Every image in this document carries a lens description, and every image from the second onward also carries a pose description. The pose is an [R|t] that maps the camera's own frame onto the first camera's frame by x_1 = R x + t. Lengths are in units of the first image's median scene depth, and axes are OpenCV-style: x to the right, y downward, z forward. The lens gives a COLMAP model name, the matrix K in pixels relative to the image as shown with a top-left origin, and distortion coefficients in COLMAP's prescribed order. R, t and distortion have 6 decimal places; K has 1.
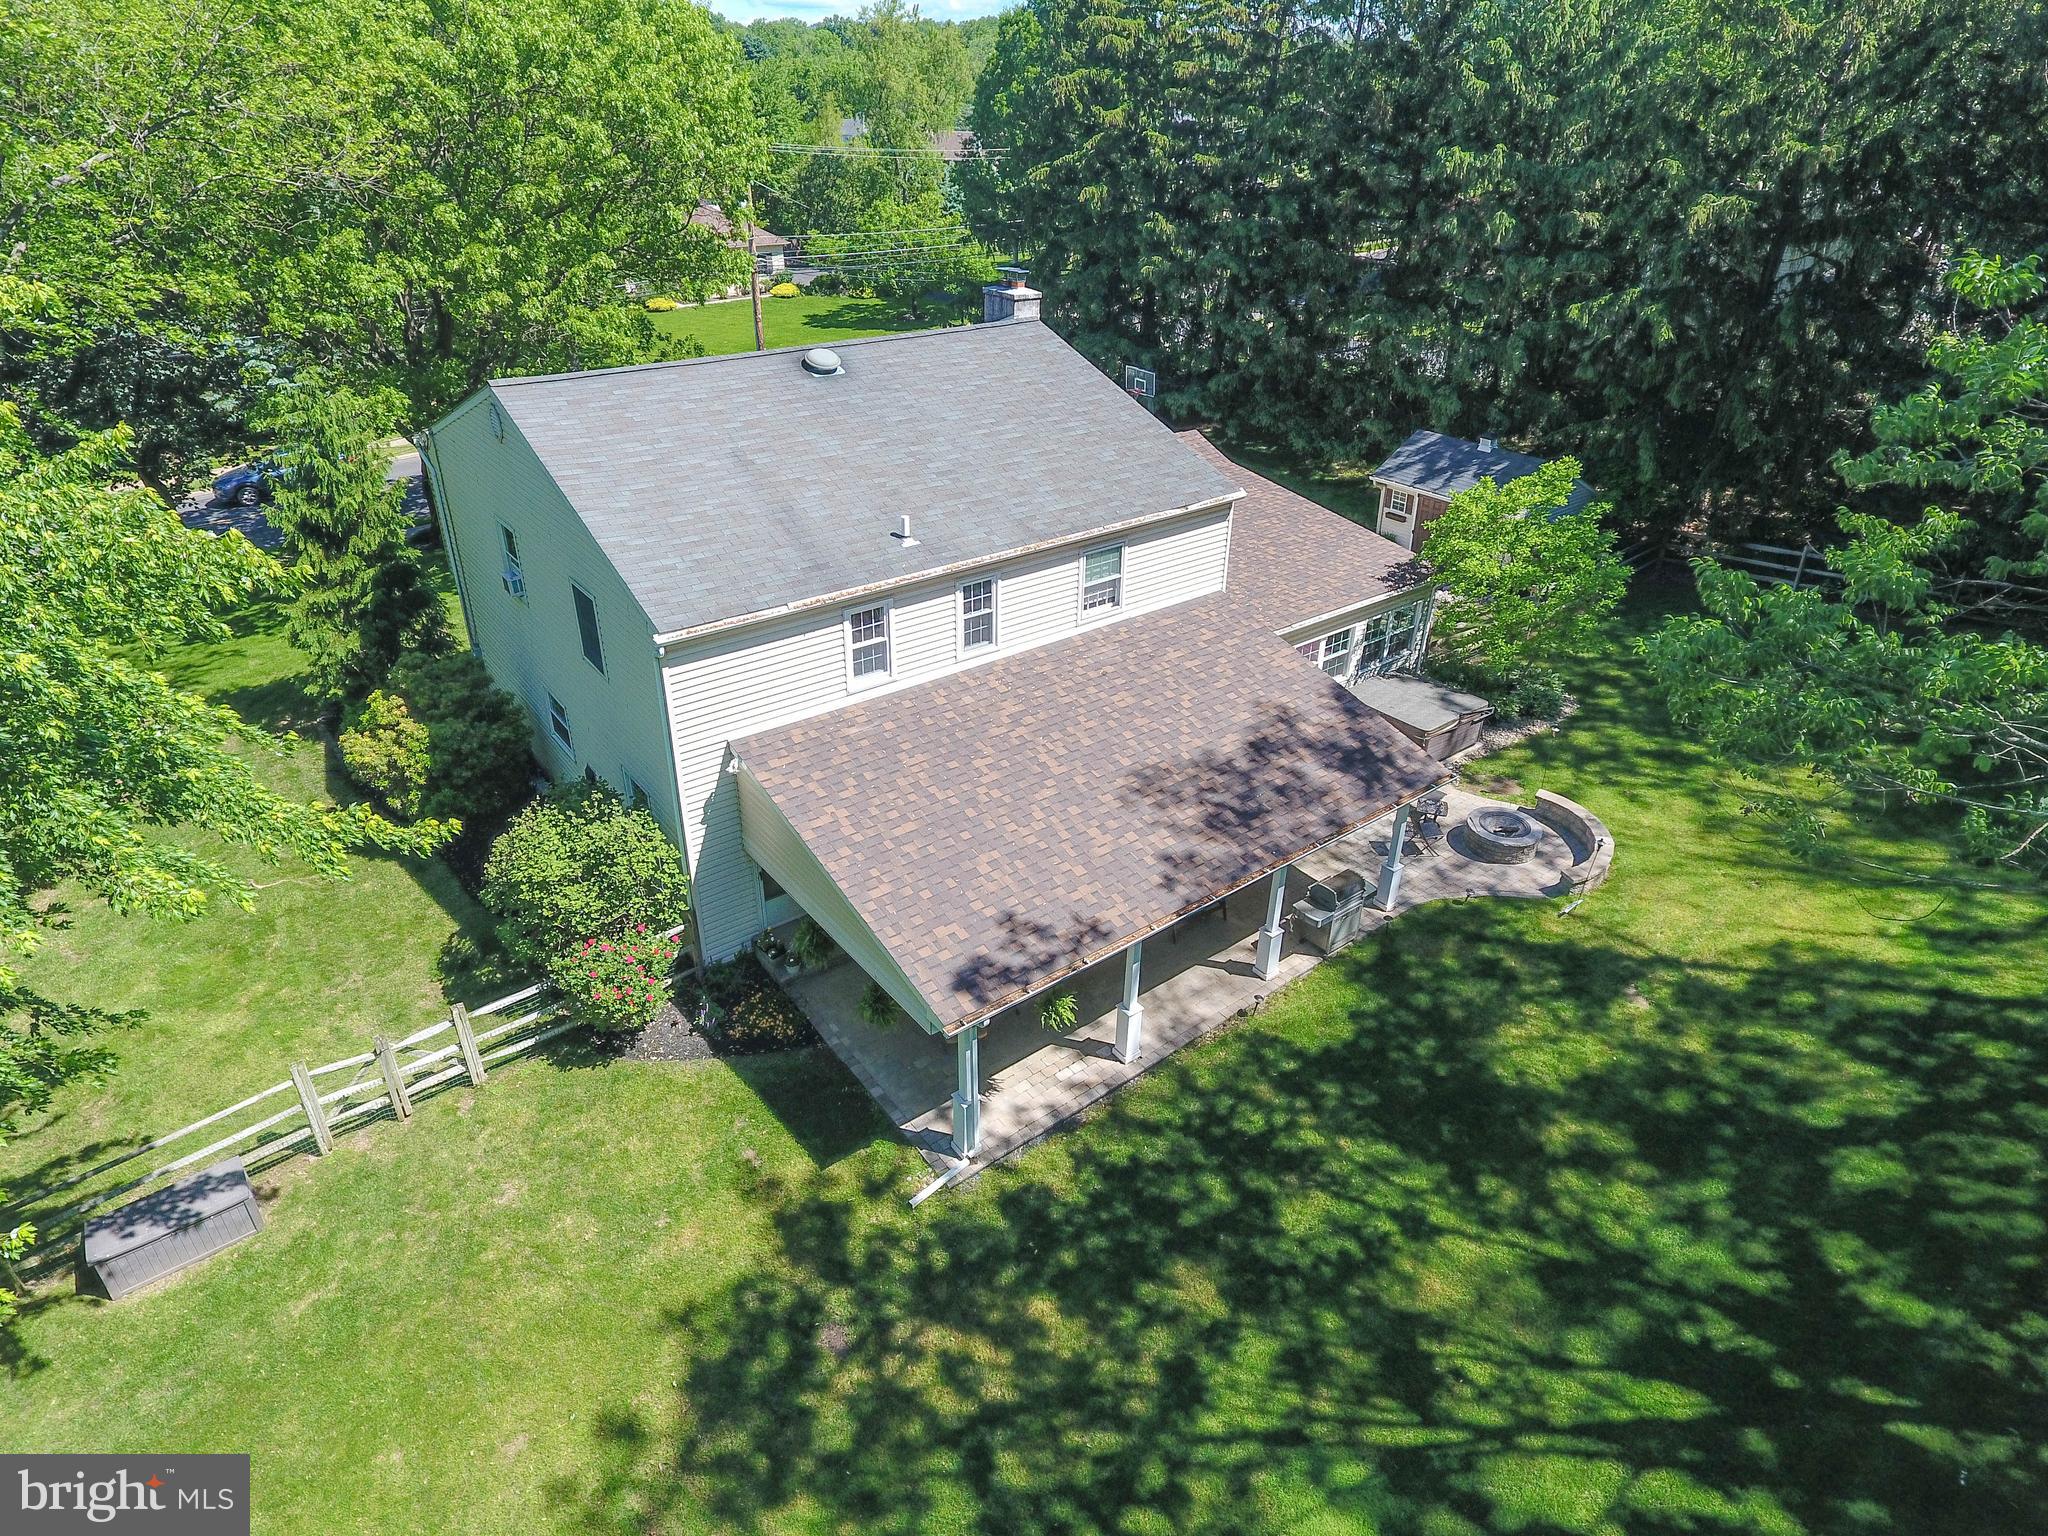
lens RADIAL K [[1191.1, 0, 1021.4], [0, 1191.1, 739.6], [0, 0, 1]] dist [-0.004800, 0.002358]
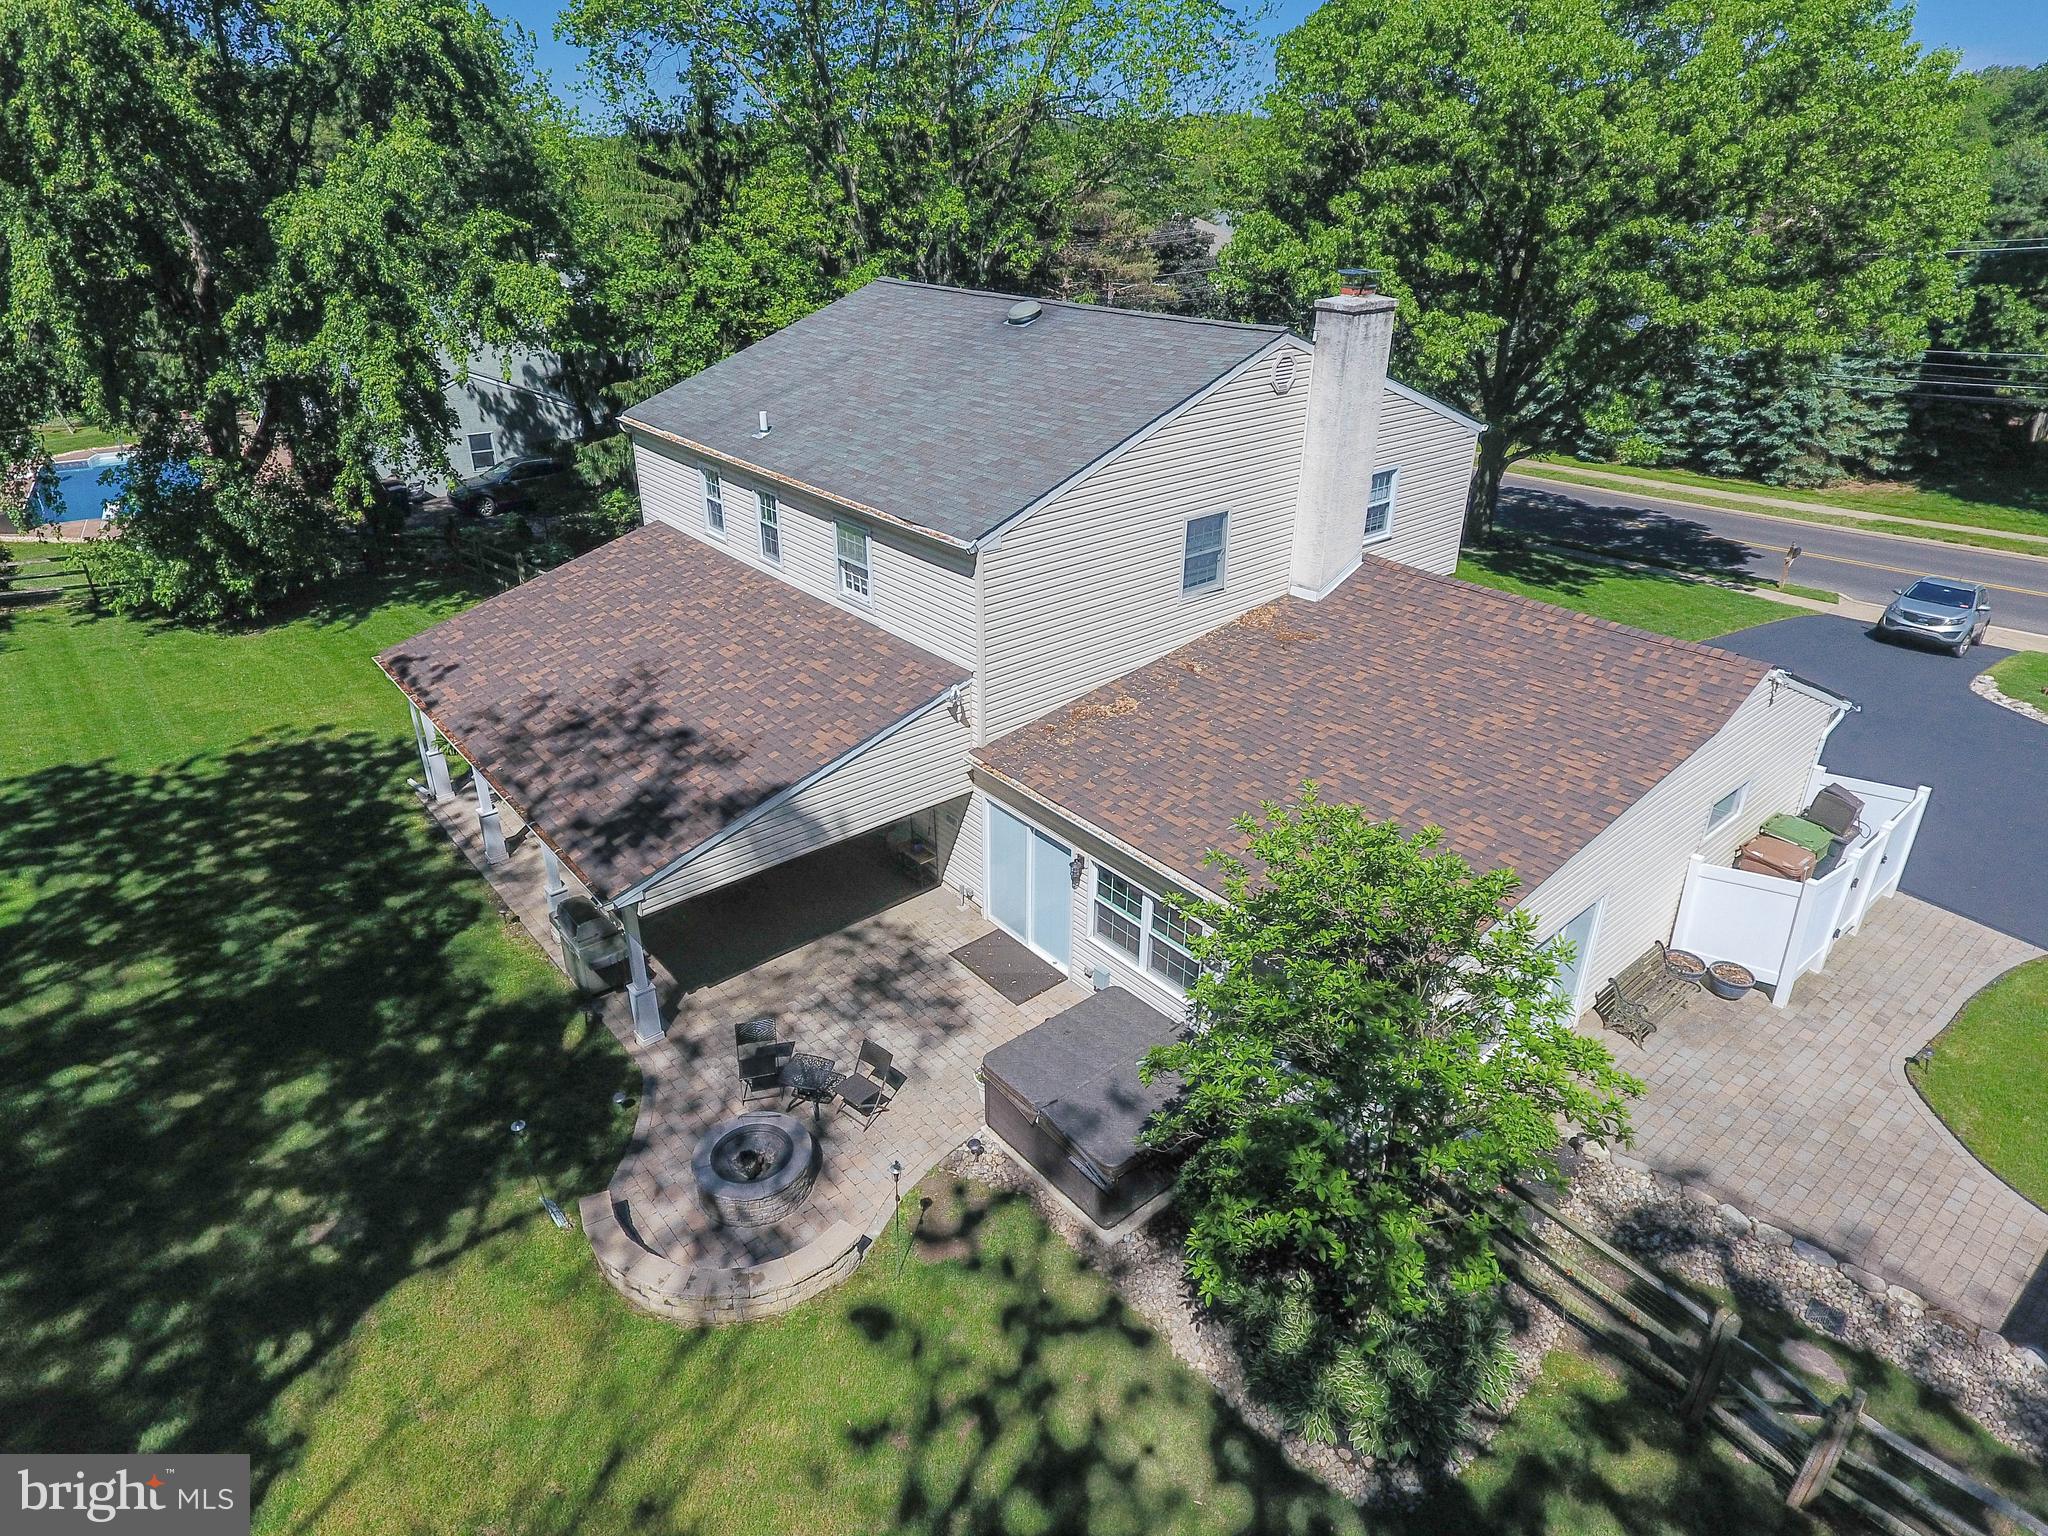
lens RADIAL K [[1191.1, 0, 1021.4], [0, 1191.1, 739.6], [0, 0, 1]] dist [-0.004800, 0.002358]
pose [[0.023184, 0.430338, -0.902370, 1.099002], [-0.461070, 0.805490, 0.372290, -0.489466], [0.887061, 0.407425, 0.217090, 1.141683]]
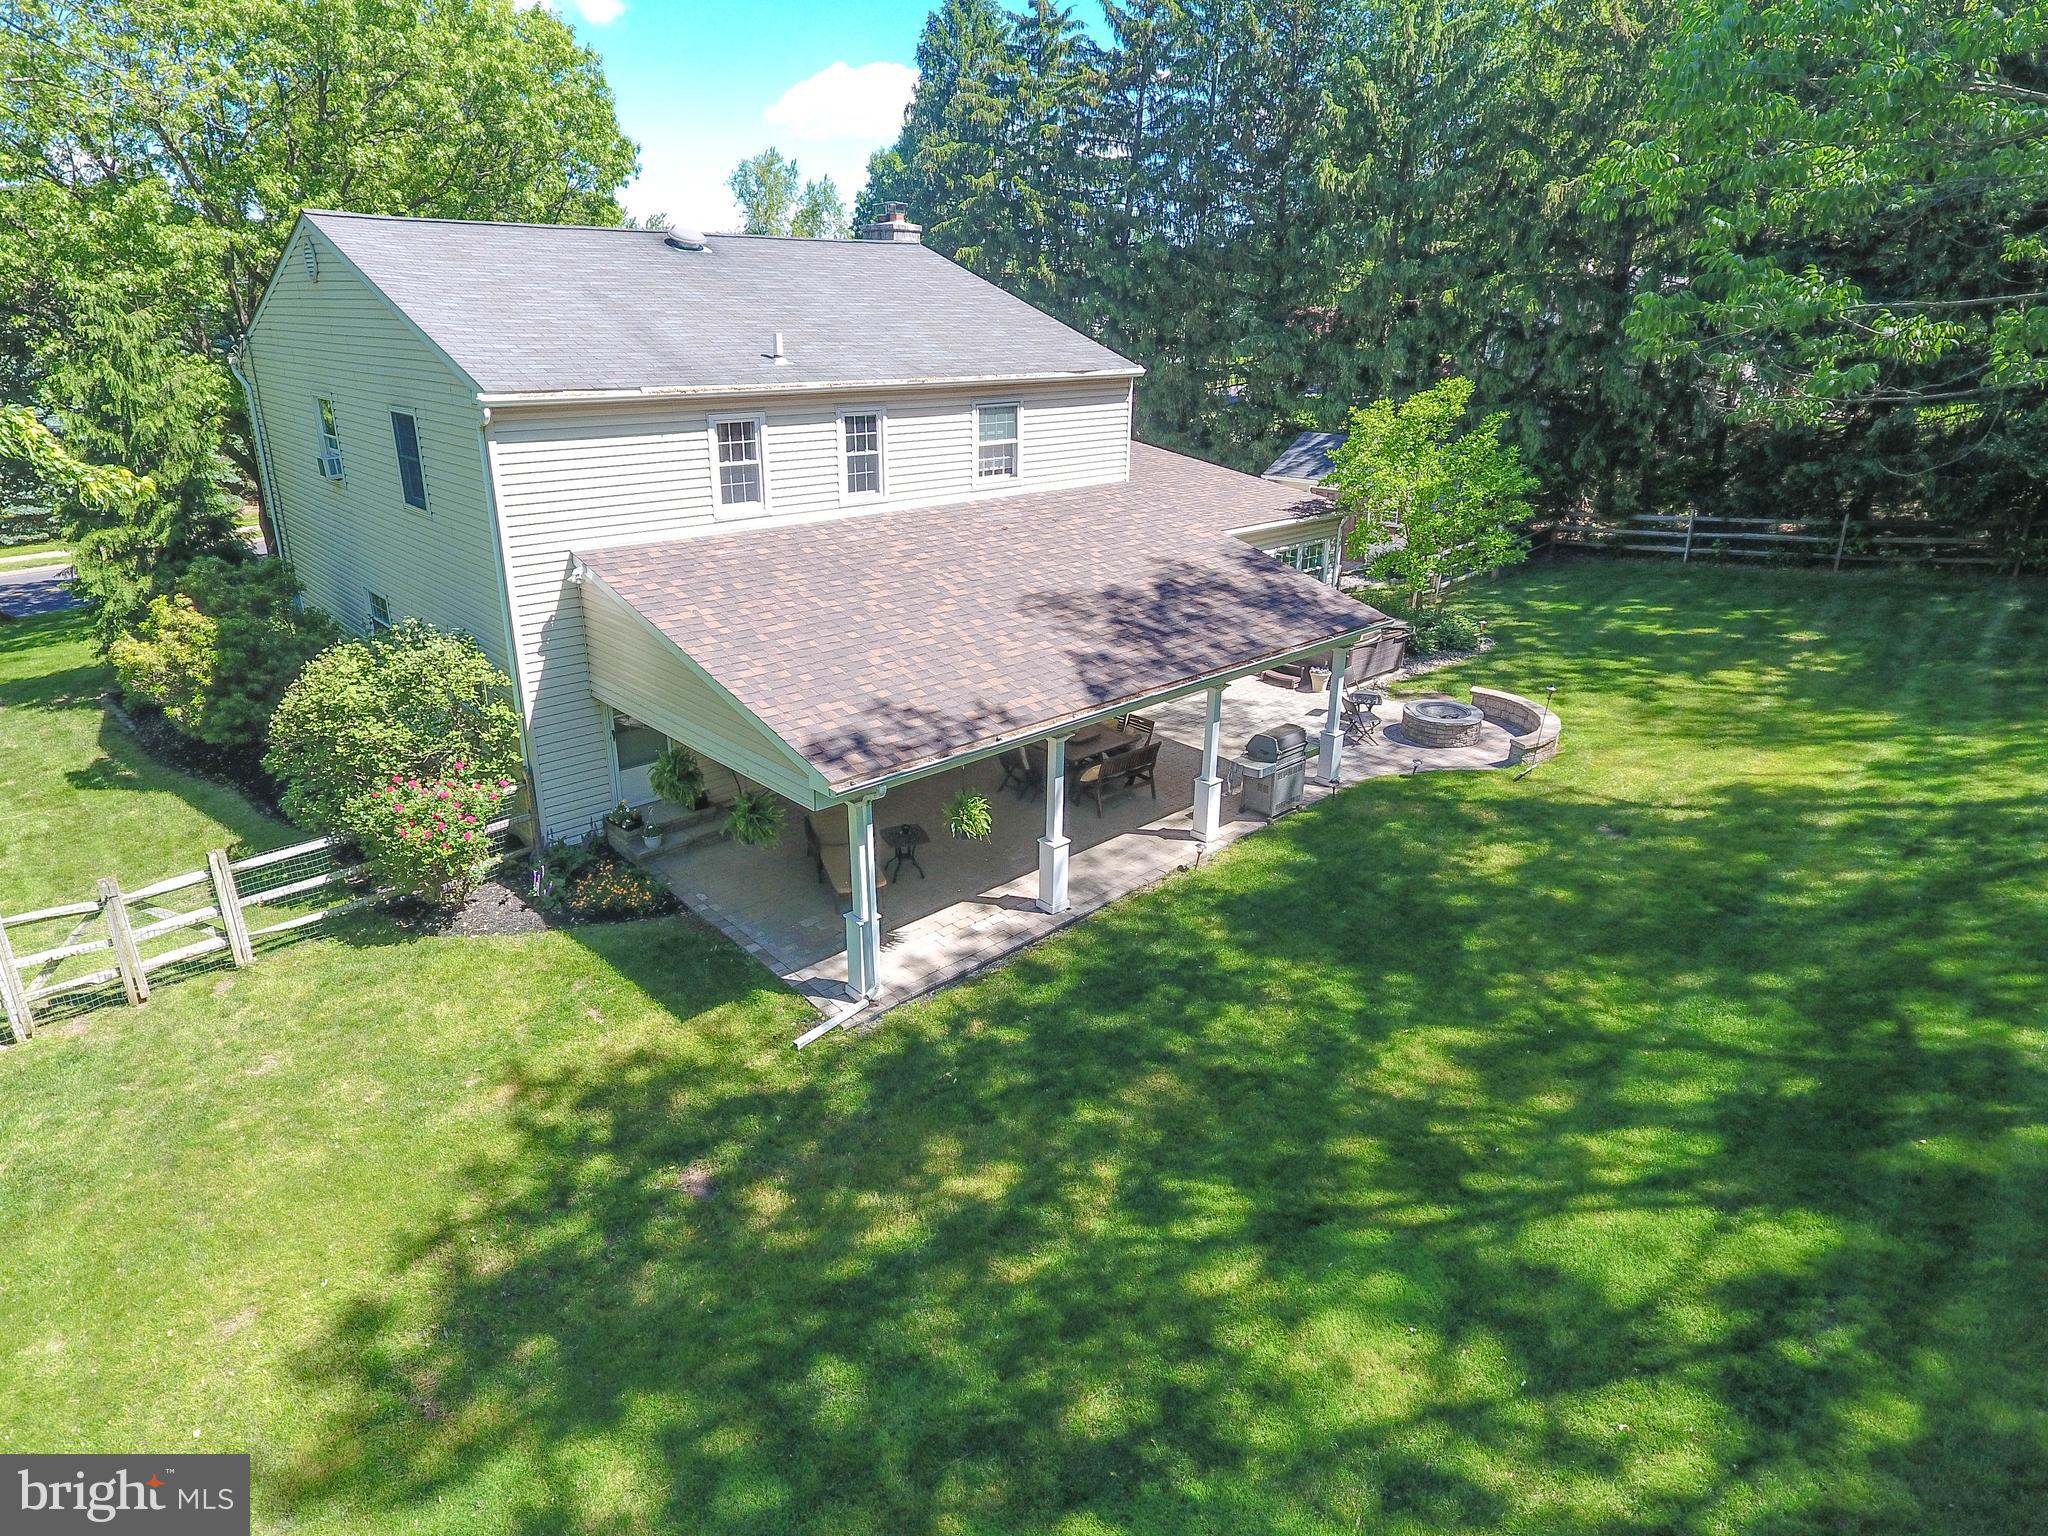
lens RADIAL K [[1191.1, 0, 1021.4], [0, 1191.1, 739.6], [0, 0, 1]] dist [-0.004800, 0.002358]
pose [[0.995337, -0.036422, 0.089318, -0.005295], [0.049314, 0.987955, -0.146677, 0.269085], [-0.082900, 0.150397, 0.985144, 0.146800]]
